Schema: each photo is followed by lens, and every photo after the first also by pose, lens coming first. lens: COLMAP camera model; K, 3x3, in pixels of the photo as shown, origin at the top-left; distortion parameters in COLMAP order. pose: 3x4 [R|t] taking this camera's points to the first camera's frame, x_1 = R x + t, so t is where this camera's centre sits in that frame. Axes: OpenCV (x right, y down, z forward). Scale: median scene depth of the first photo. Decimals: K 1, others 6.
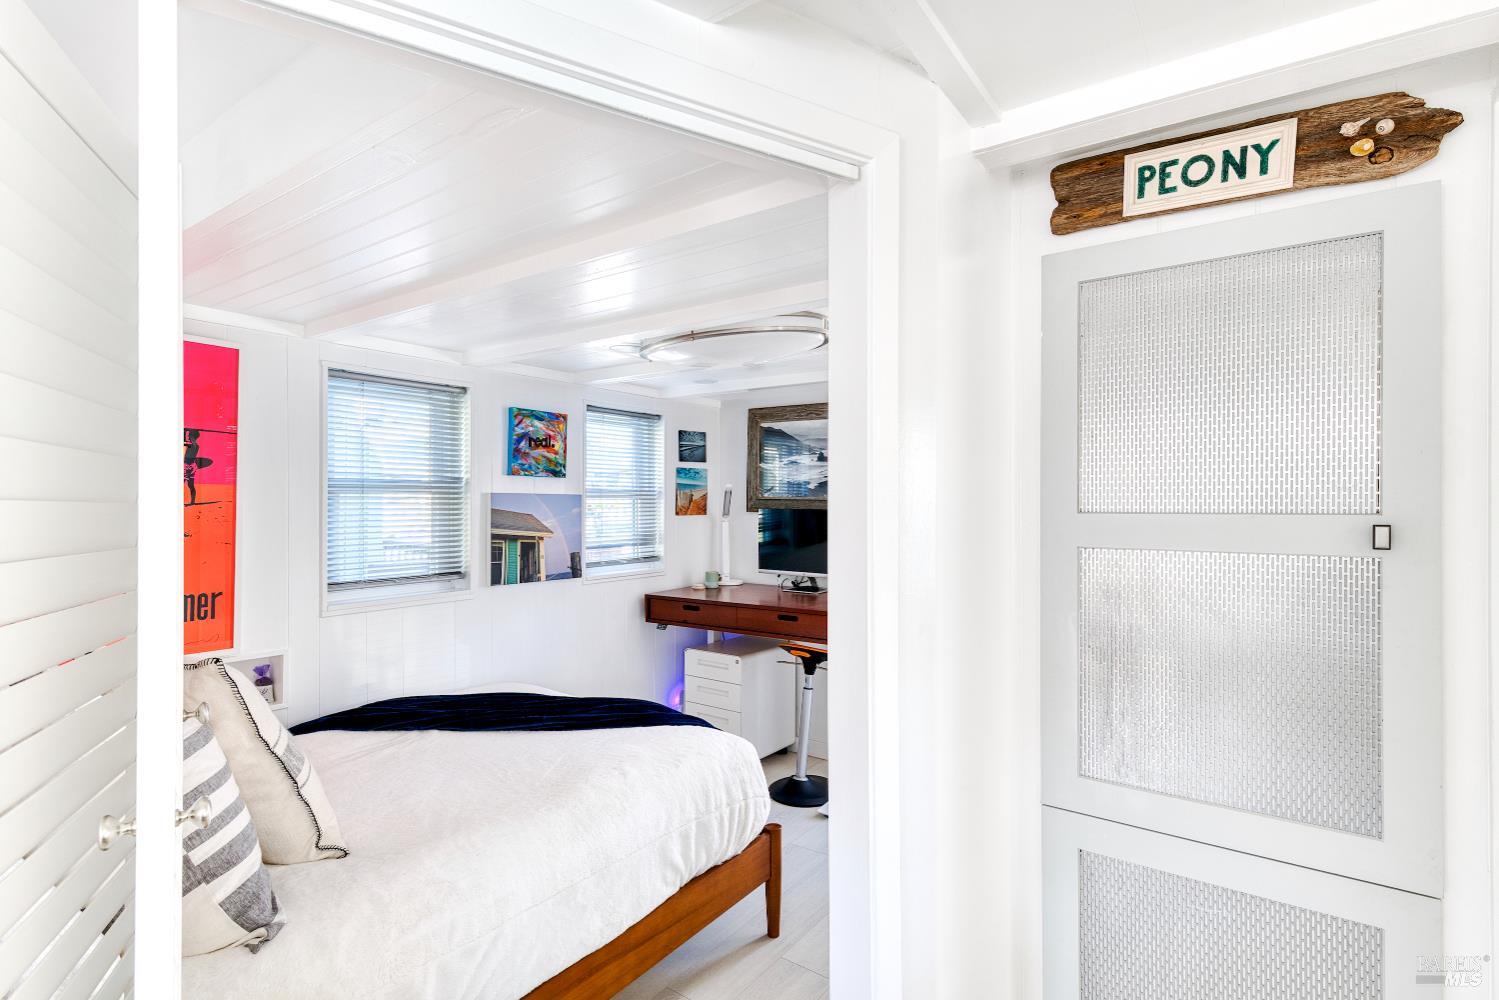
lens RADIAL K [[709.6, 0, 777.2], [0, 709.6, 501.7], [0, 0, 1]] dist [0.003131, 0.000267]
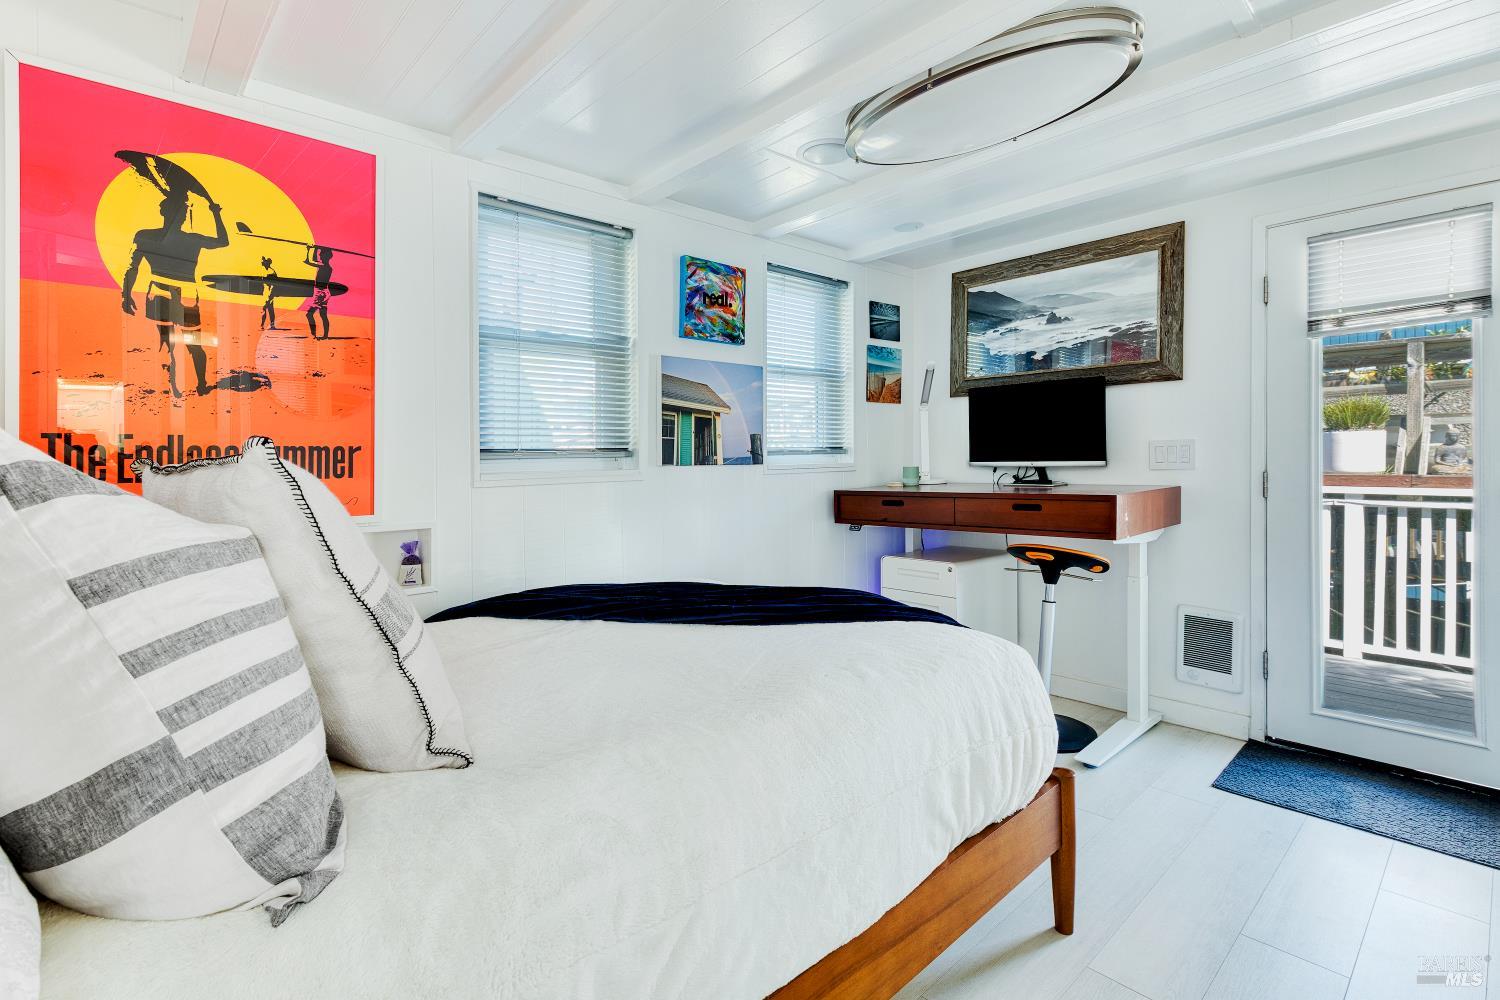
lens RADIAL K [[716.6, 0, 809.3], [0, 716.6, 452.5], [0, 0, 1]] dist [-0.000252, 0.000066]
pose [[0.985356, -0.005501, -0.170420, -0.084829], [0.006800, 0.999952, 0.007041, 0.096549], [0.170373, -0.008097, 0.985346, 0.189171]]
